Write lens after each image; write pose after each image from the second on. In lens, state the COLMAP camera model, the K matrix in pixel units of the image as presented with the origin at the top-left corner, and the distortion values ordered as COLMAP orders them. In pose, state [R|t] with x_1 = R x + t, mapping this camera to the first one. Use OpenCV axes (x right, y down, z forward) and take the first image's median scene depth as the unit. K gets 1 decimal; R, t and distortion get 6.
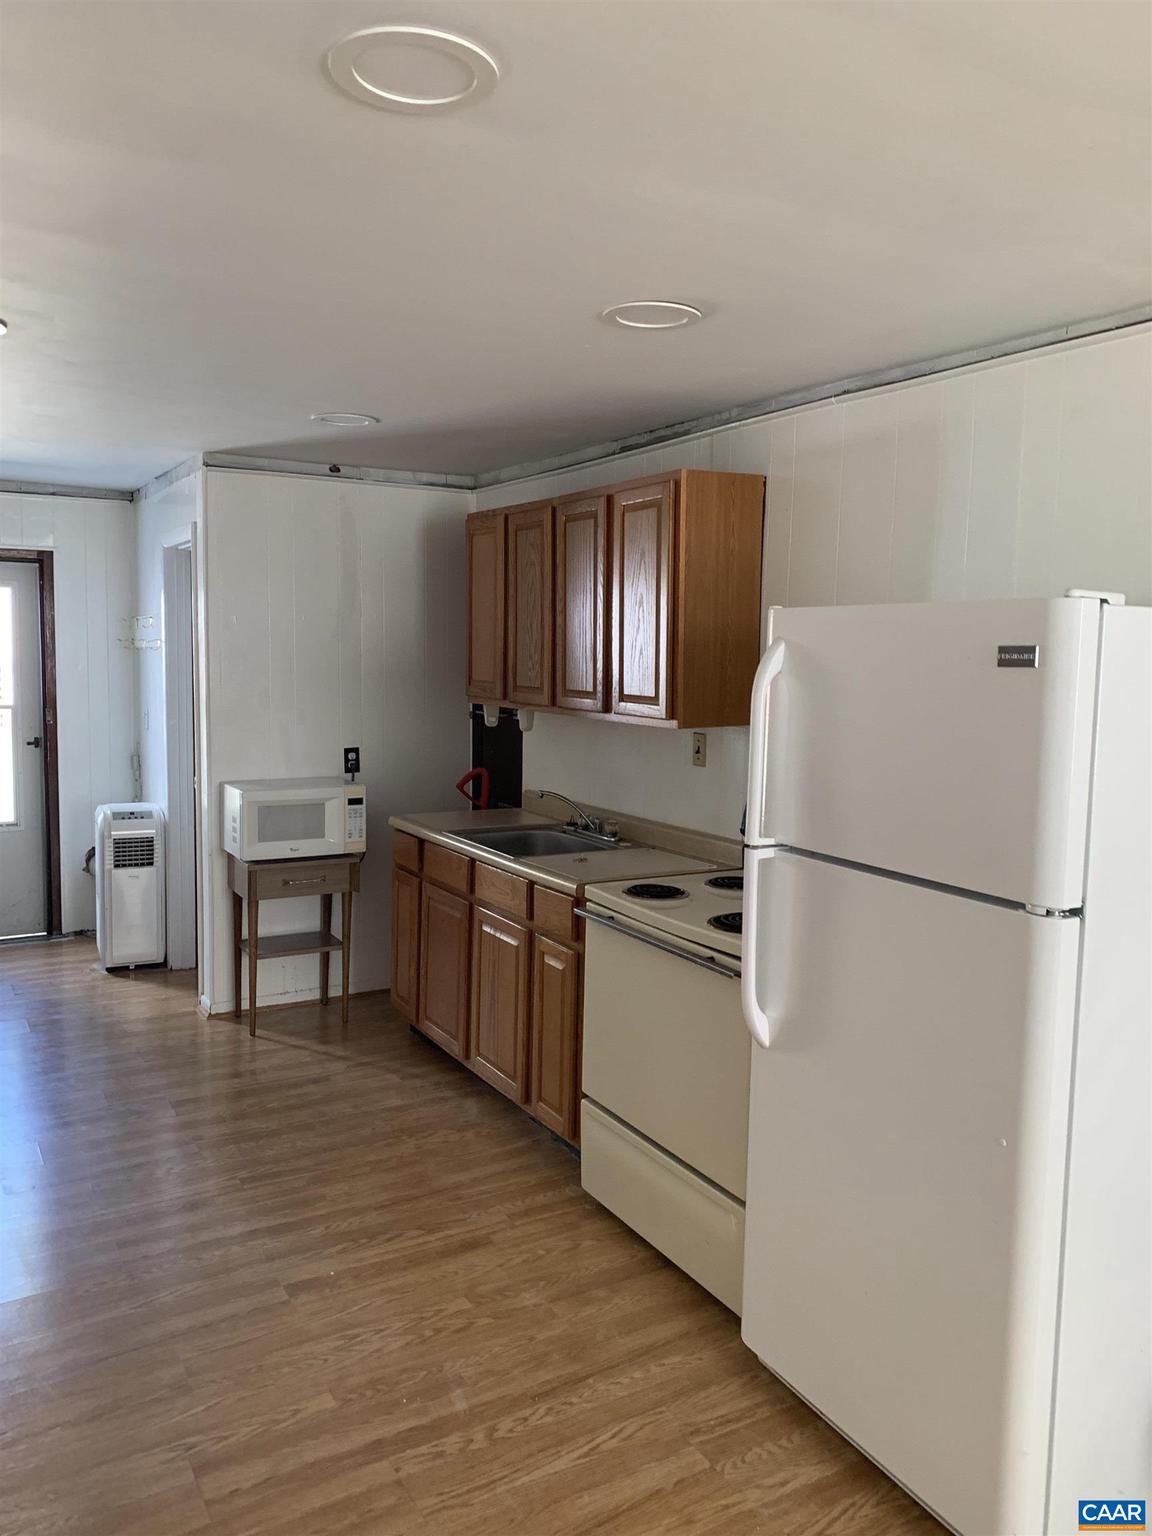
lens RADIAL K [[1182.4, 0, 581.1], [0, 1182.4, 758.1], [0, 0, 1]] dist [0.113035, -0.171787]
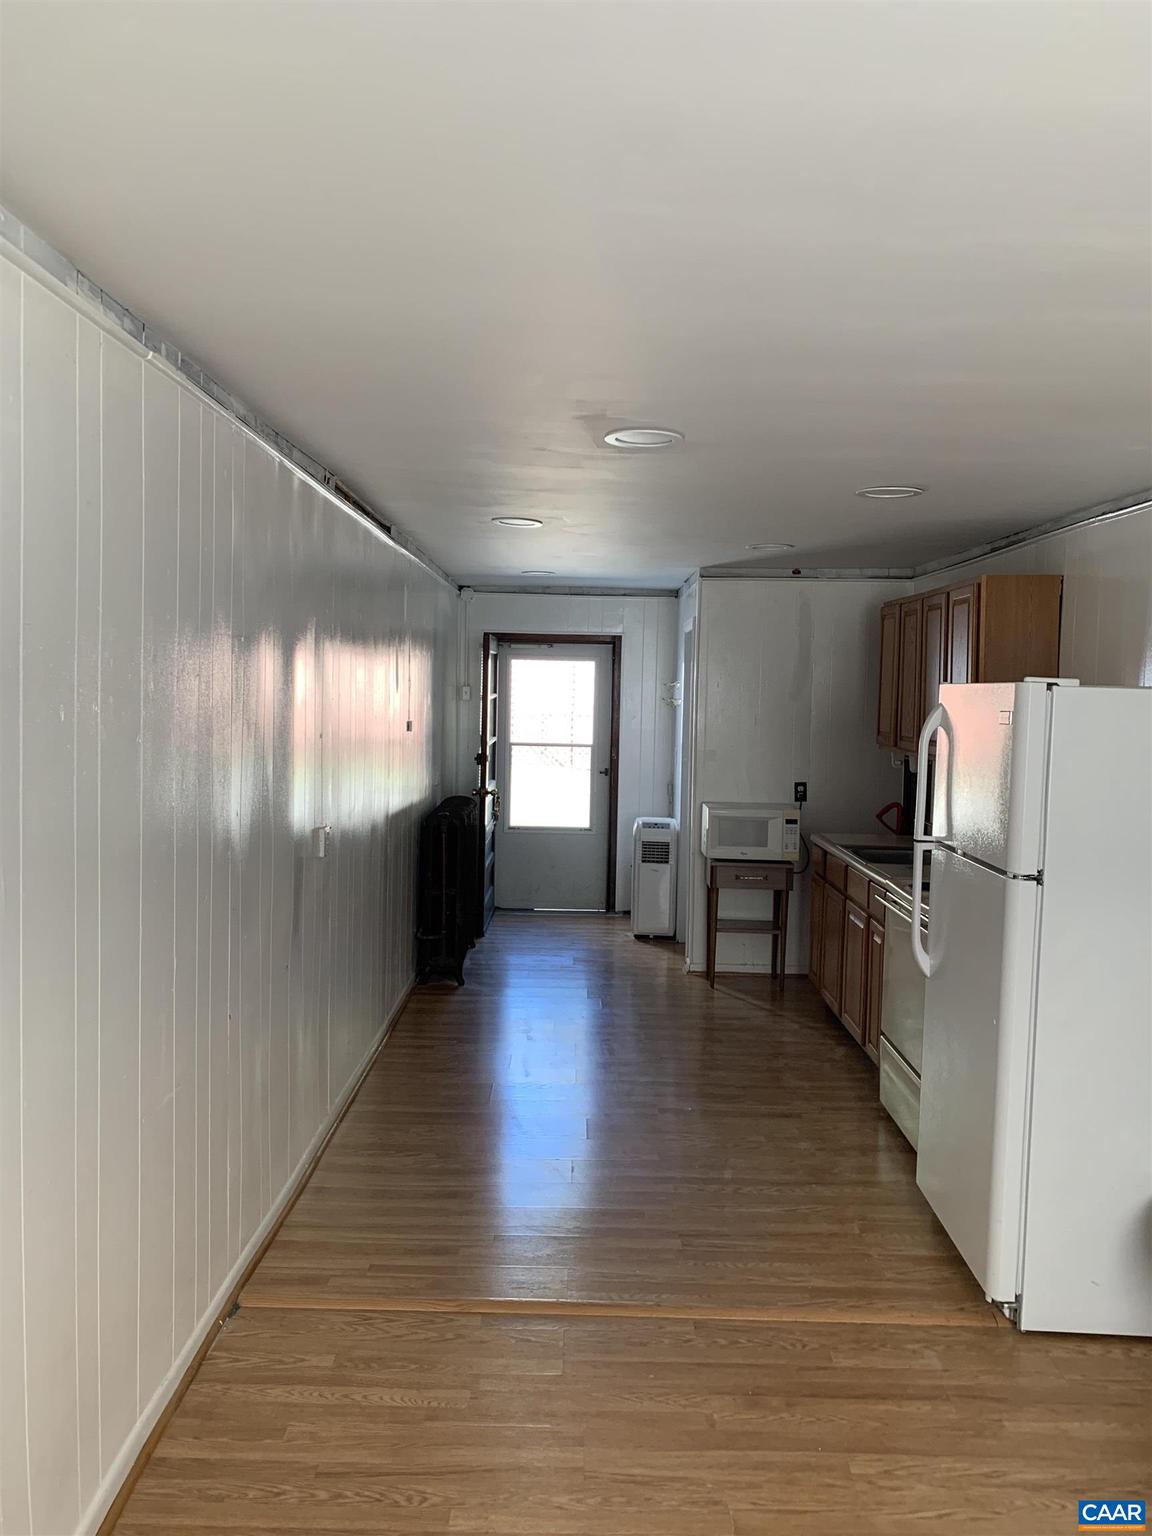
lens RADIAL K [[1182.4, 0, 581.1], [0, 1182.4, 758.1], [0, 0, 1]] dist [0.113035, -0.171787]
pose [[0.867481, 0.031698, -0.496460, 0.260942], [-0.054318, 0.998036, -0.031188, 0.020003], [0.494497, 0.054022, 0.867499, -0.266727]]
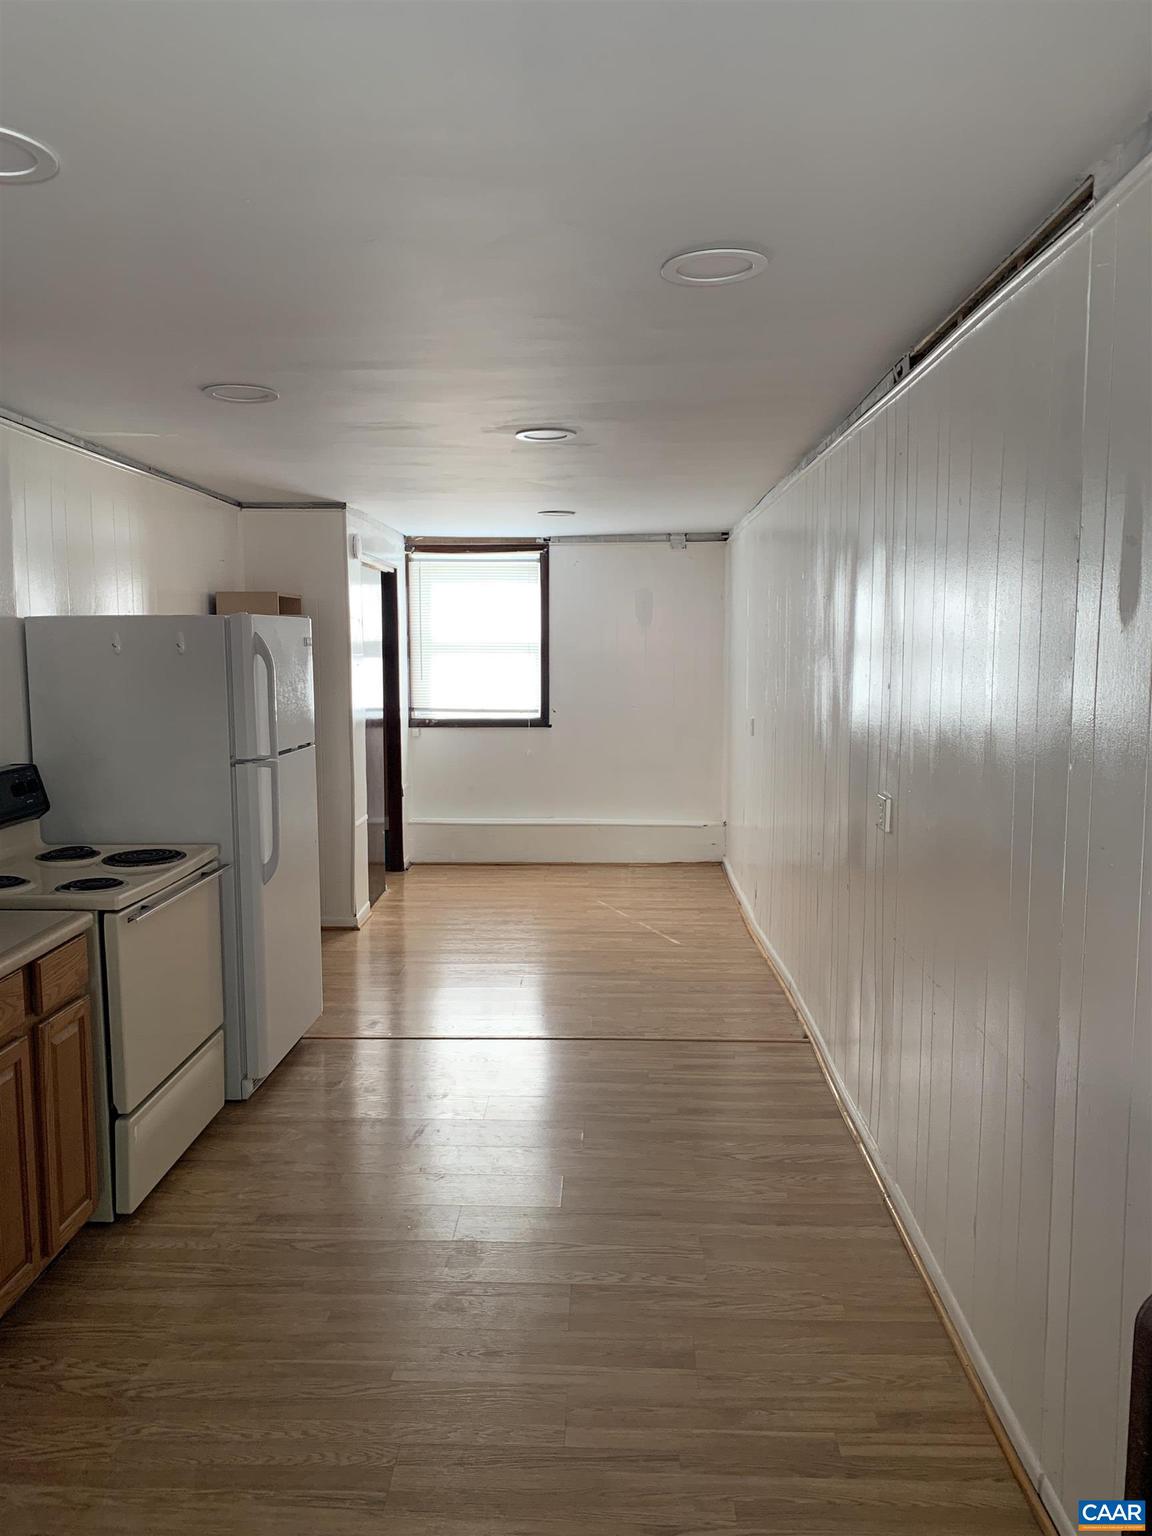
lens RADIAL K [[1182.4, 0, 581.1], [0, 1182.4, 758.1], [0, 0, 1]] dist [0.113035, -0.171787]
pose [[-0.853942, -0.066316, 0.516126, -0.537233], [0.036468, 0.981781, 0.186483, -0.110565], [-0.519089, 0.178068, -0.835965, 1.081303]]
